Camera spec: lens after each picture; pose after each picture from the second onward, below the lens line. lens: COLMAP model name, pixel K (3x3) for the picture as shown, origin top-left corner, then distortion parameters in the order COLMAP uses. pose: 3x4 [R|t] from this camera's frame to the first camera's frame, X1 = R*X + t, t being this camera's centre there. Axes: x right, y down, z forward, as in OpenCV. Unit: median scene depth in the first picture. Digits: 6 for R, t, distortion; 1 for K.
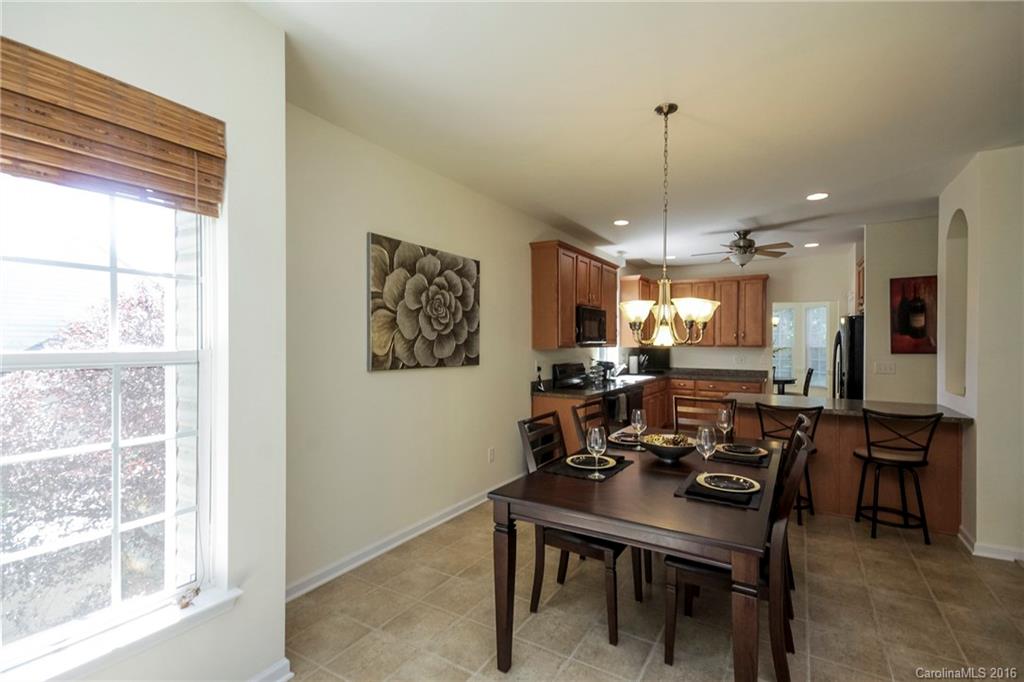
lens RADIAL K [[480.7, 0, 507.4], [0, 480.7, 343.9], [0, 0, 1]] dist [0.008071, -0.005635]
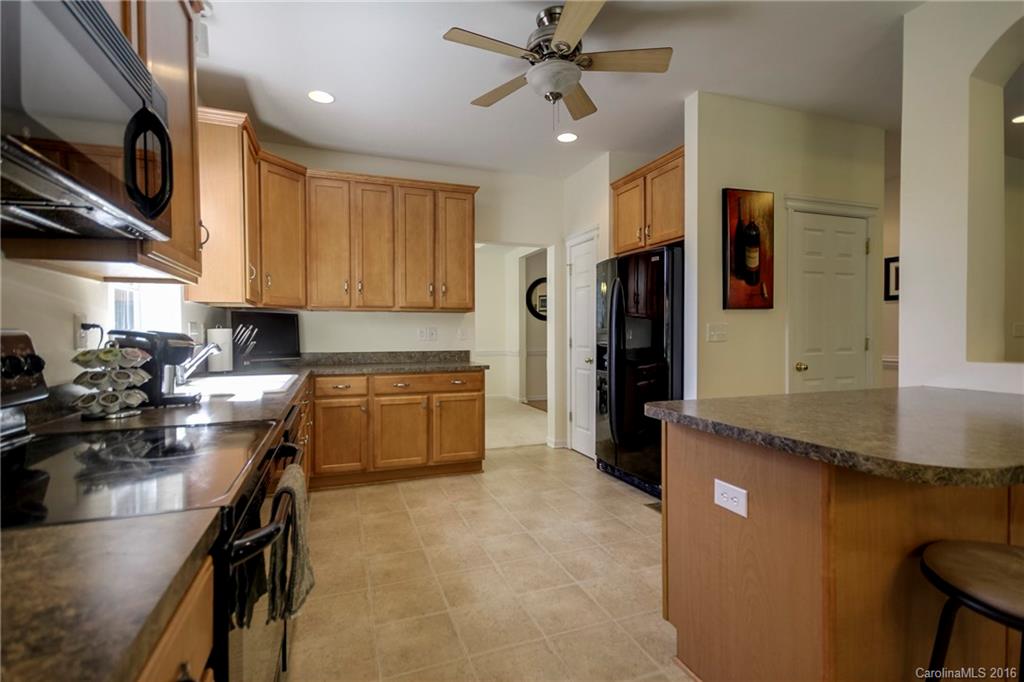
lens RADIAL K [[462.7, 0, 514.9], [0, 462.7, 346.5], [0, 0, 1]] dist [0.022469, -0.002555]
pose [[0.602370, -0.028198, 0.797719, 0.117230], [0.010779, 0.999572, 0.027194, 0.039711], [-0.798144, -0.007782, 0.602416, 0.683074]]
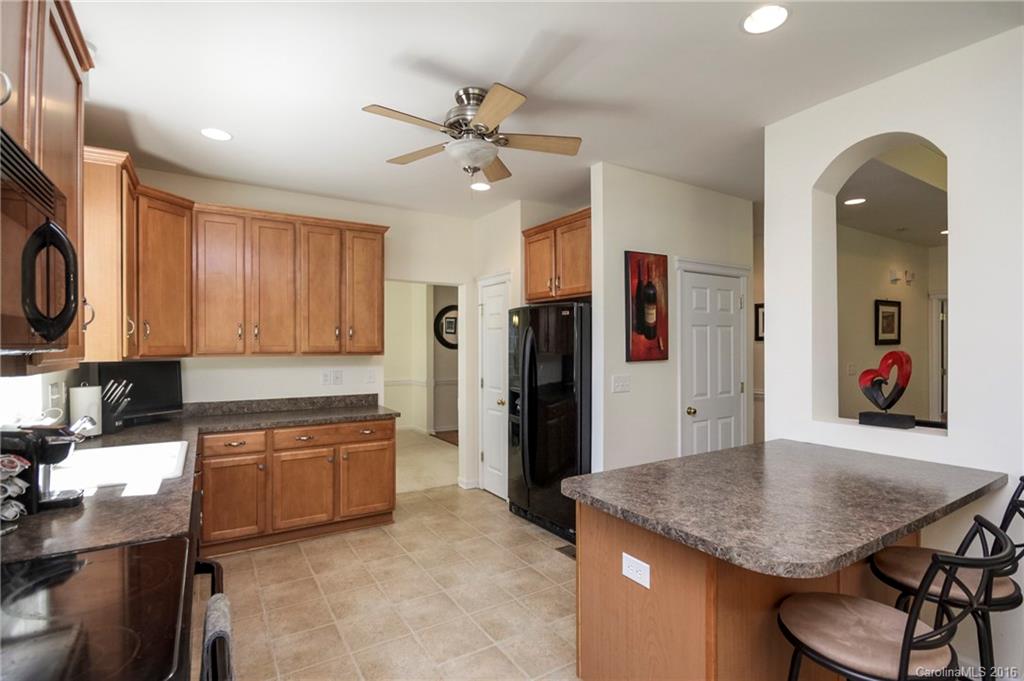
lens RADIAL K [[480.7, 0, 515.4], [0, 480.7, 355.8], [0, 0, 1]] dist [0.008071, -0.005635]
pose [[0.431226, -0.019789, 0.902027, 0.094925], [0.006809, 0.999802, 0.018679, -0.001509], [-0.902218, -0.001913, 0.431276, 0.681057]]
